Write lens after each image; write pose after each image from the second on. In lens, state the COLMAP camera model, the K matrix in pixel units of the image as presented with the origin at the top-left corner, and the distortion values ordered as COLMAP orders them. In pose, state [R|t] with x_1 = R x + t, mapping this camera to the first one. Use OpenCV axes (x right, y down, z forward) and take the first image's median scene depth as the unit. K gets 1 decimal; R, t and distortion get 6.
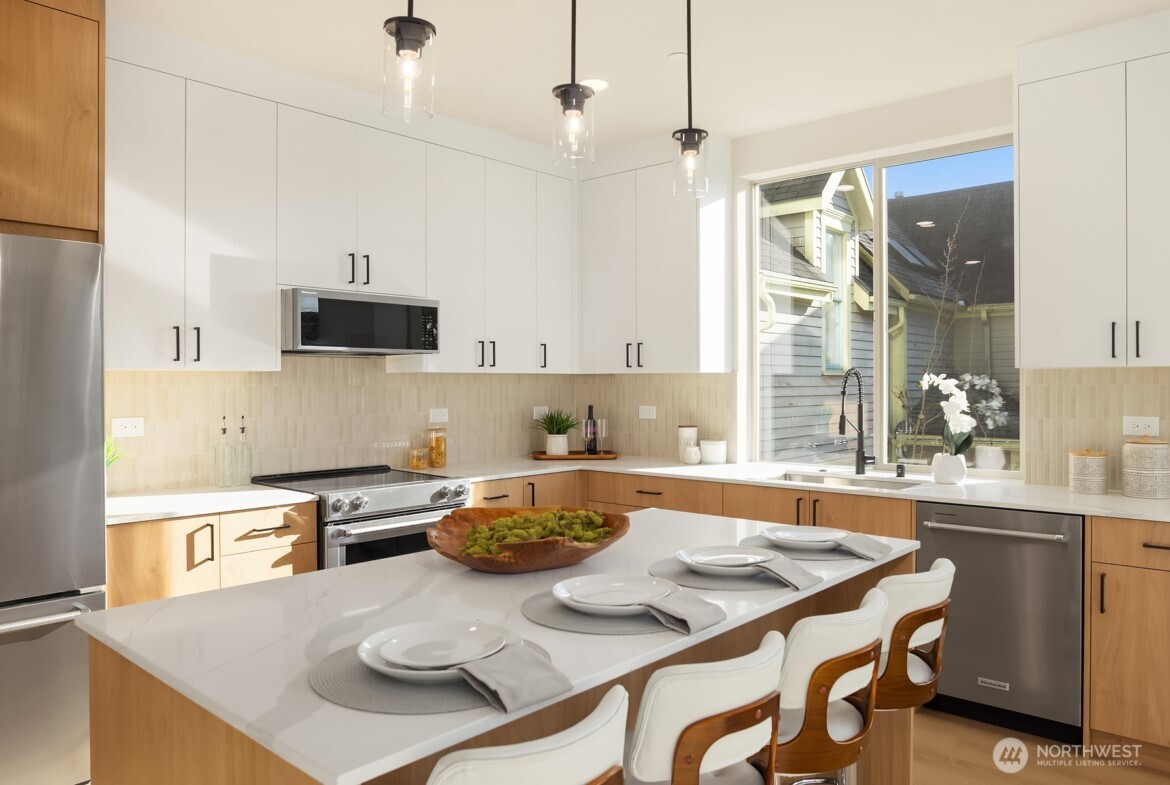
lens RADIAL K [[818.2, 0, 575.6], [0, 818.2, 383.5], [0, 0, 1]] dist [-0.050129, 0.021773]
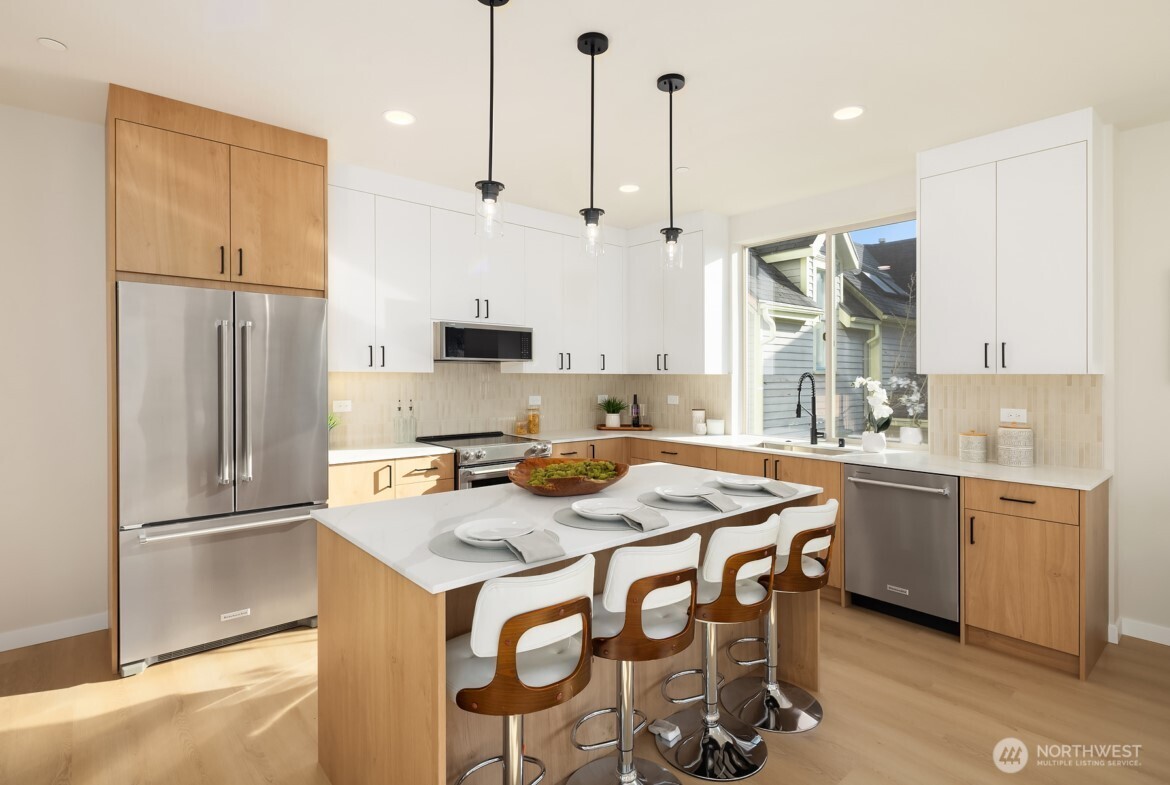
lens RADIAL K [[573.8, 0, 576.6], [0, 573.8, 383.3], [0, 0, 1]] dist [0.000965, -0.002071]
pose [[0.992272, 0.009084, -0.123745, 0.060750], [-0.007594, 0.999893, 0.012508, -0.010248], [0.123845, -0.011472, 0.992235, -0.097059]]
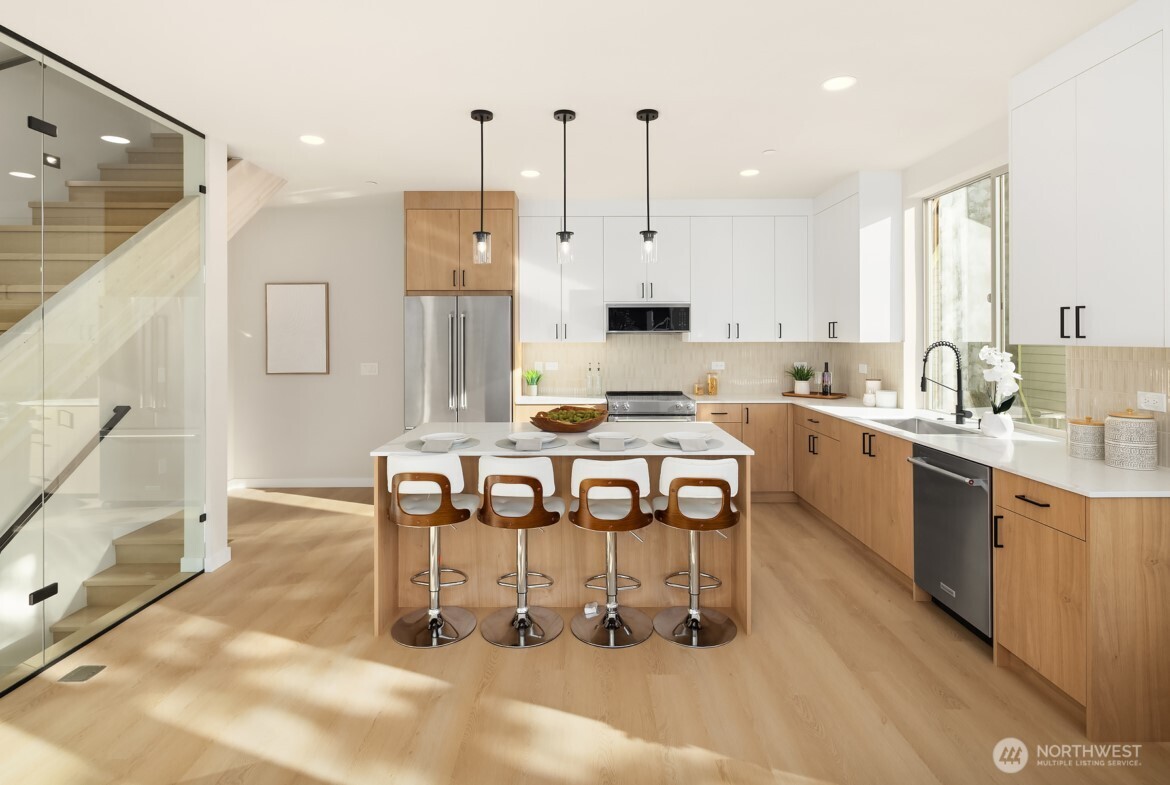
lens RADIAL K [[573.8, 0, 589.2], [0, 573.8, 345.0], [0, 0, 1]] dist [0.000965, -0.002071]
pose [[0.673350, 0.010144, -0.739254, 0.729380], [0.000613, 0.999898, 0.014279, -0.030428], [0.739323, -0.010068, 0.673275, -0.042890]]
